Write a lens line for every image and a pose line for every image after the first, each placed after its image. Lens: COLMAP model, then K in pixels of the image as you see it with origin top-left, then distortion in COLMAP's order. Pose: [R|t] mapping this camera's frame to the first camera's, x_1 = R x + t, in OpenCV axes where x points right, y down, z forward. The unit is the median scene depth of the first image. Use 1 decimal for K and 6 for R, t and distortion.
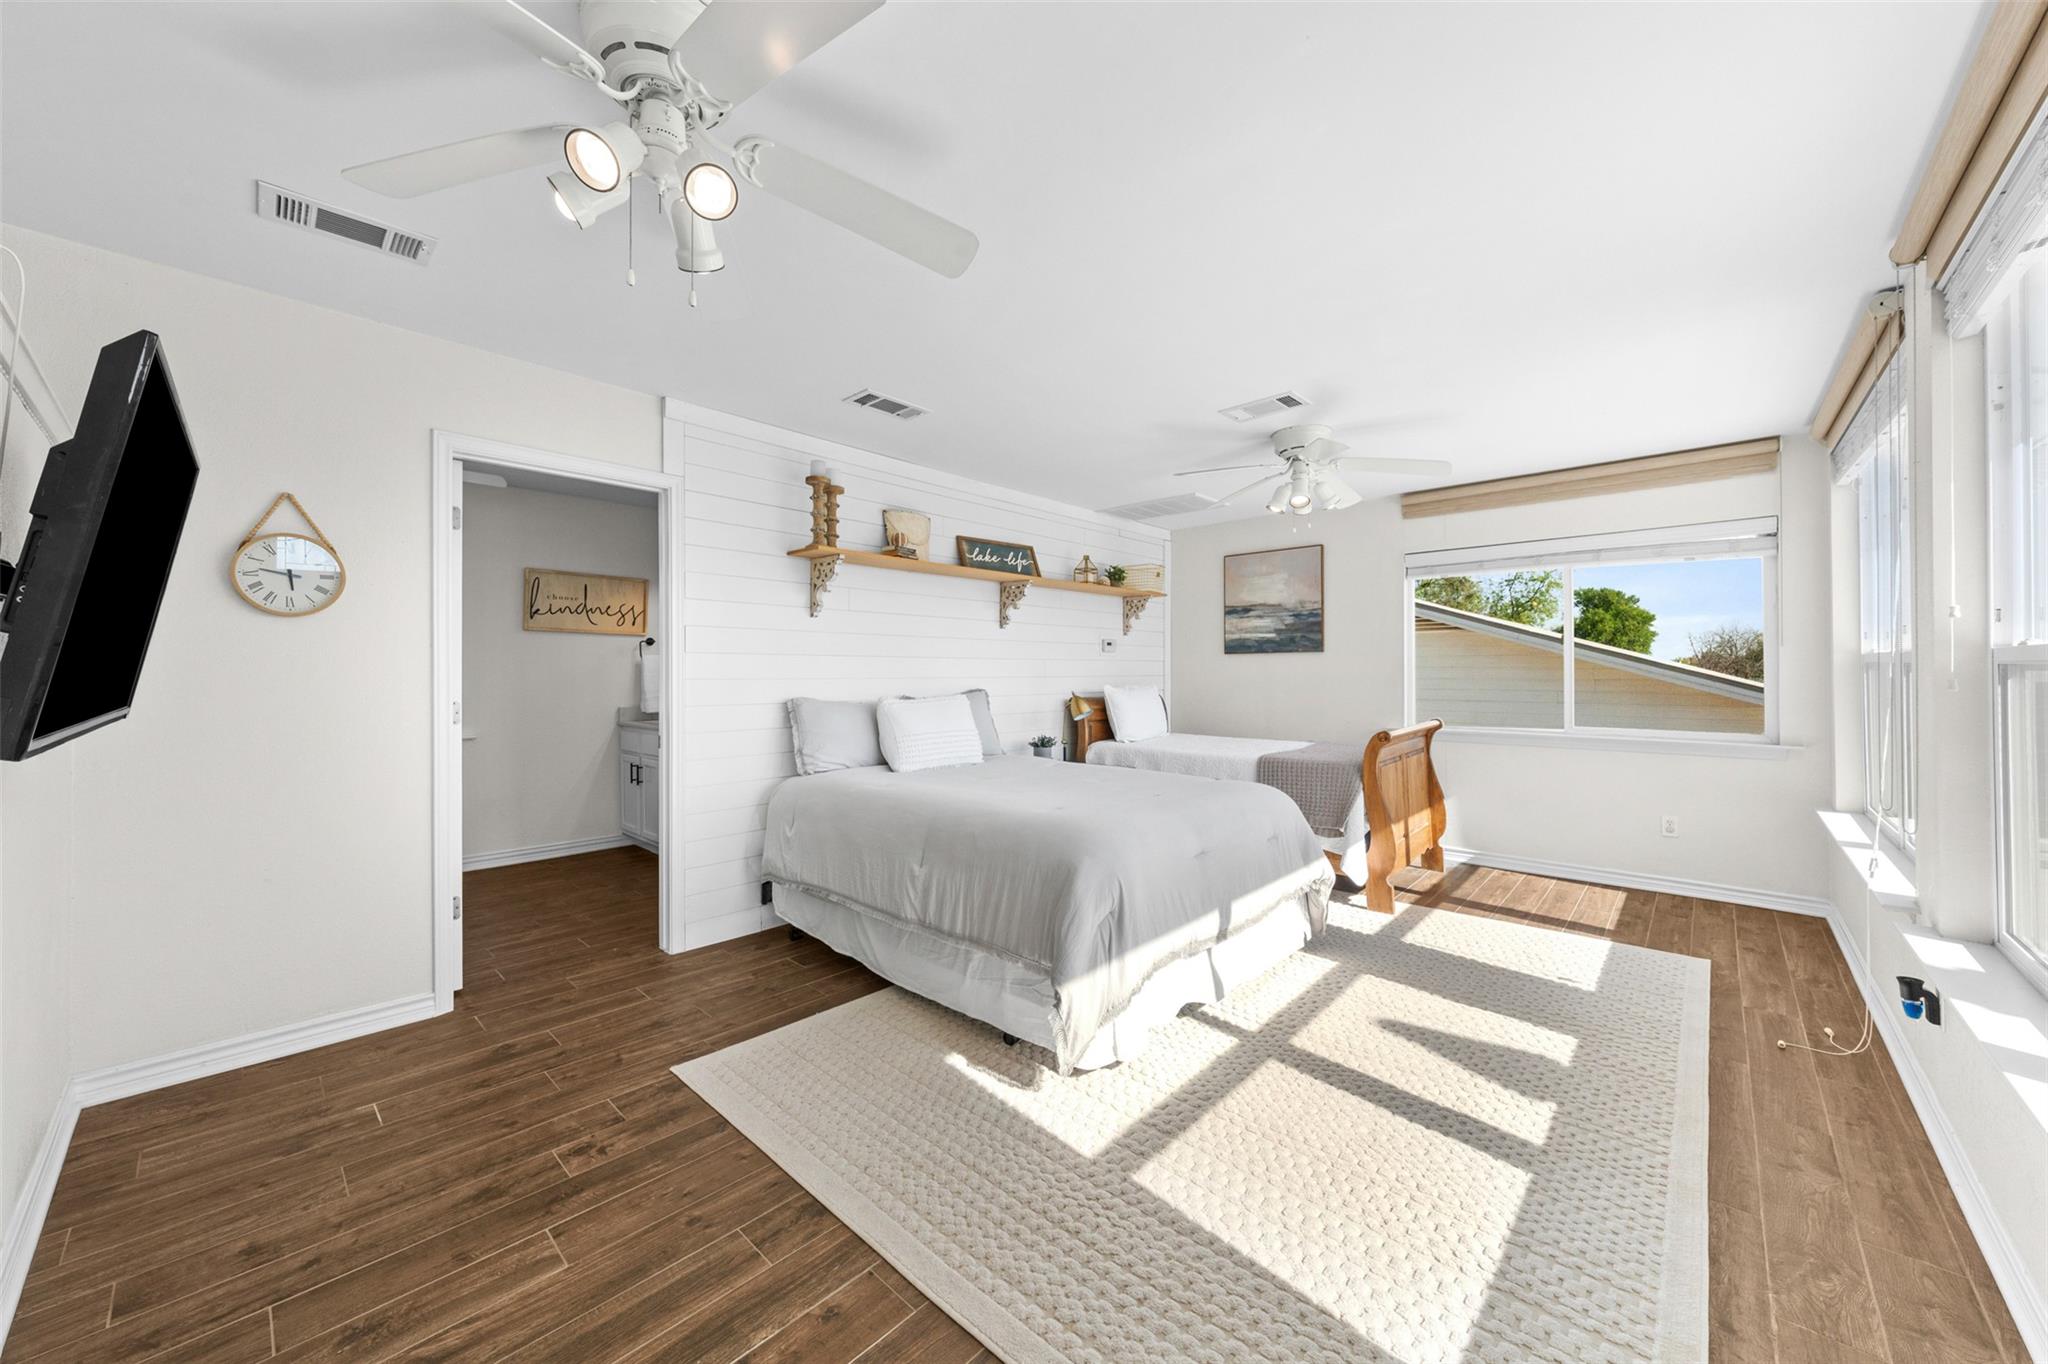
lens RADIAL K [[749.8, 0, 1024.0], [0, 749.8, 682.0], [0, 0, 1]] dist [-0.000489, -0.000023]
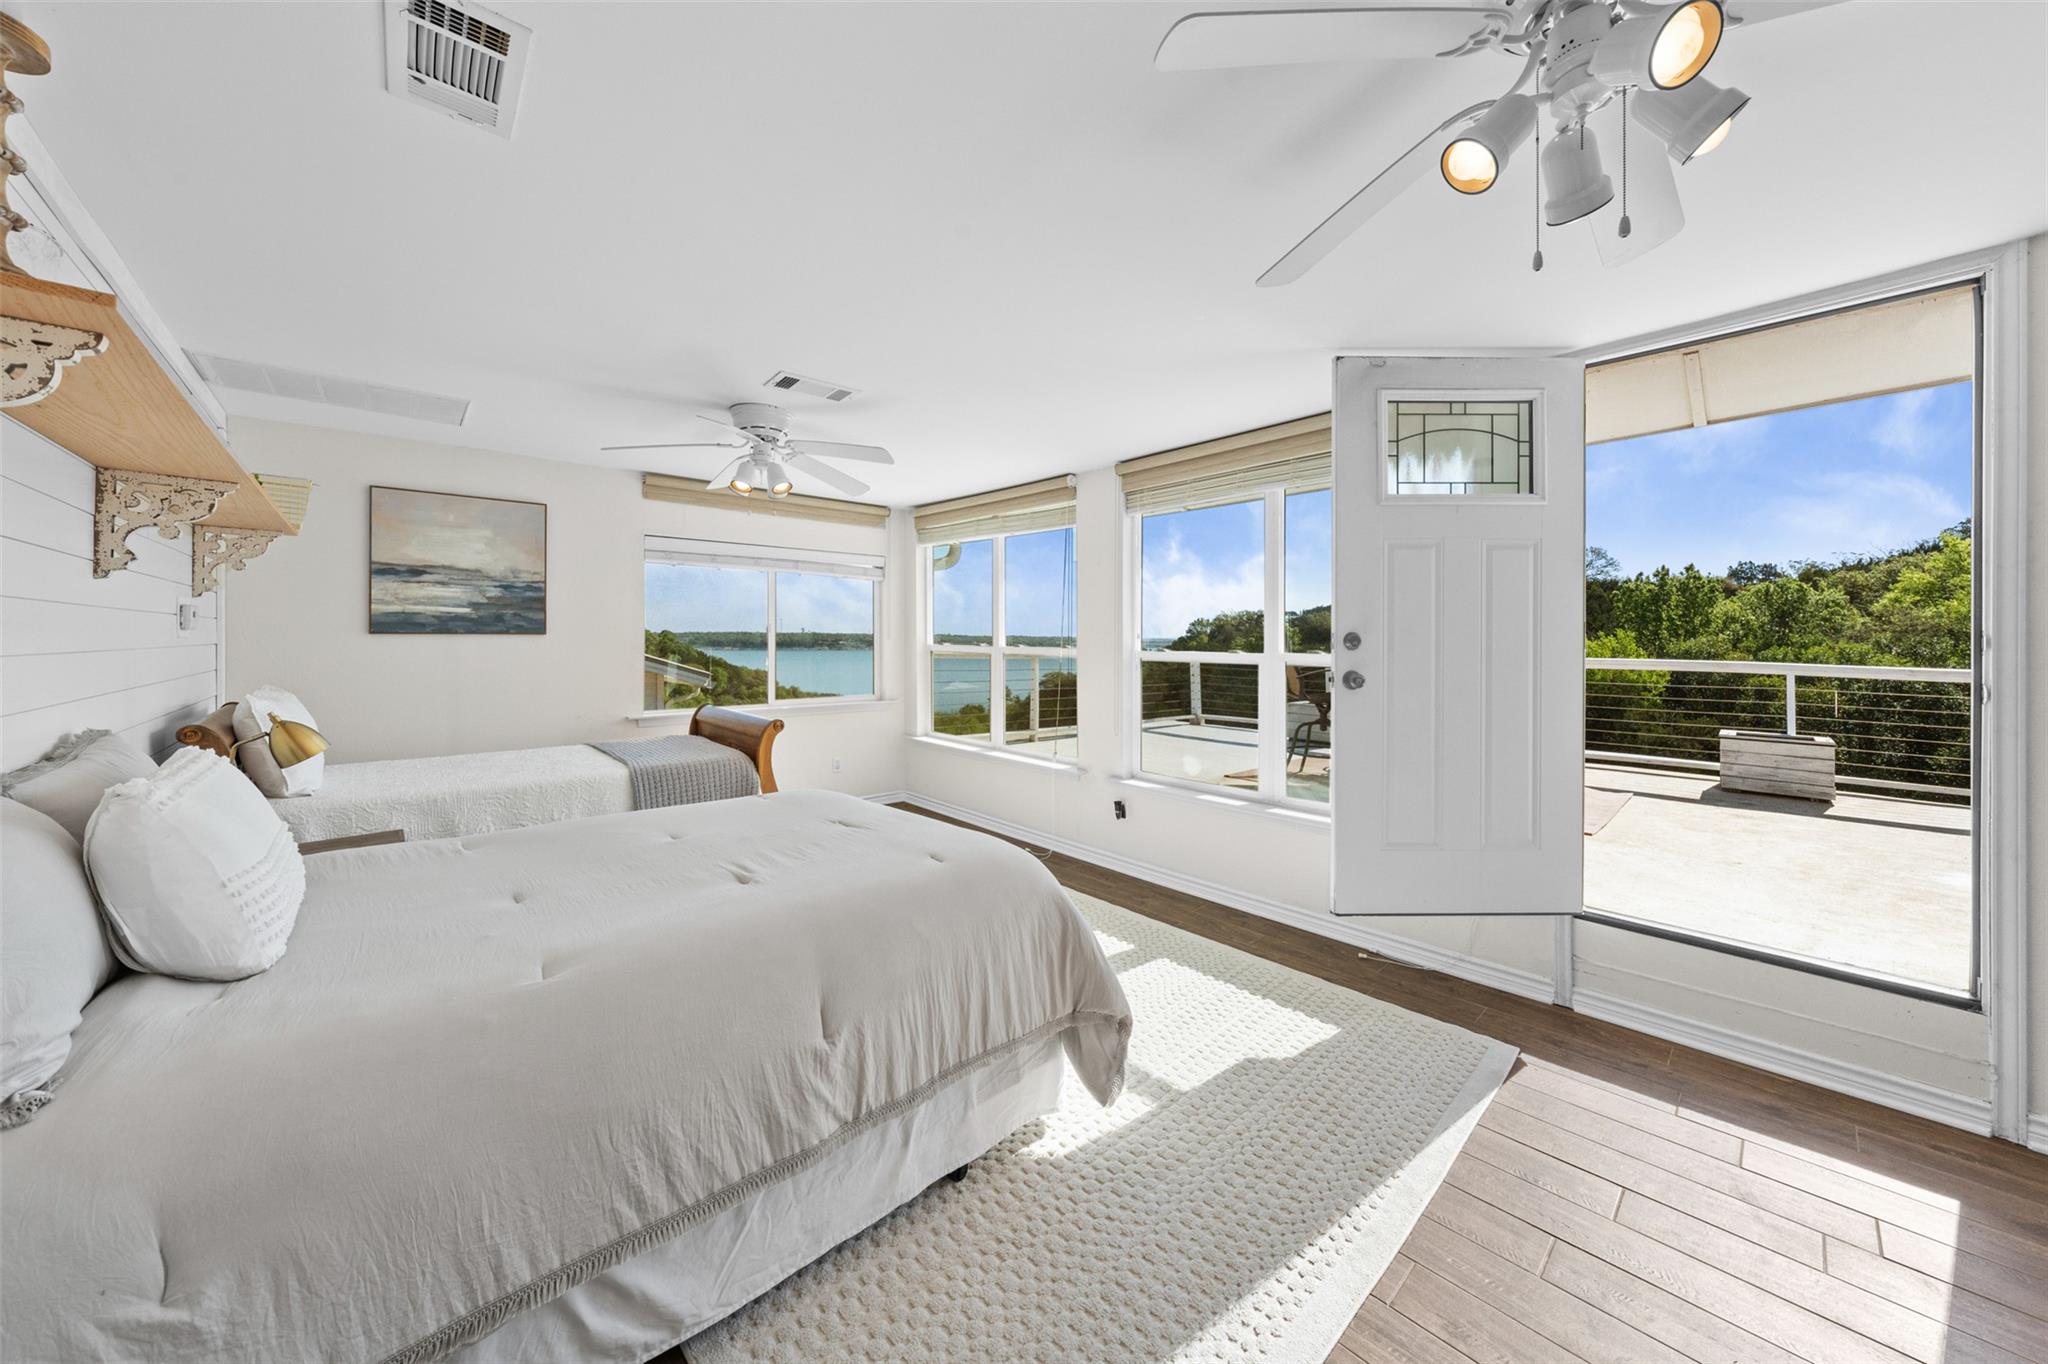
lens RADIAL K [[712.0, 0, 1039.7], [0, 712.0, 639.8], [0, 0, 1]] dist [-0.000438, -0.000009]
pose [[0.070980, 0.000466, 0.997478, -0.331752], [0.009667, 0.999953, -0.001155, -0.027605], [-0.997431, 0.009724, 0.070972, 0.392897]]
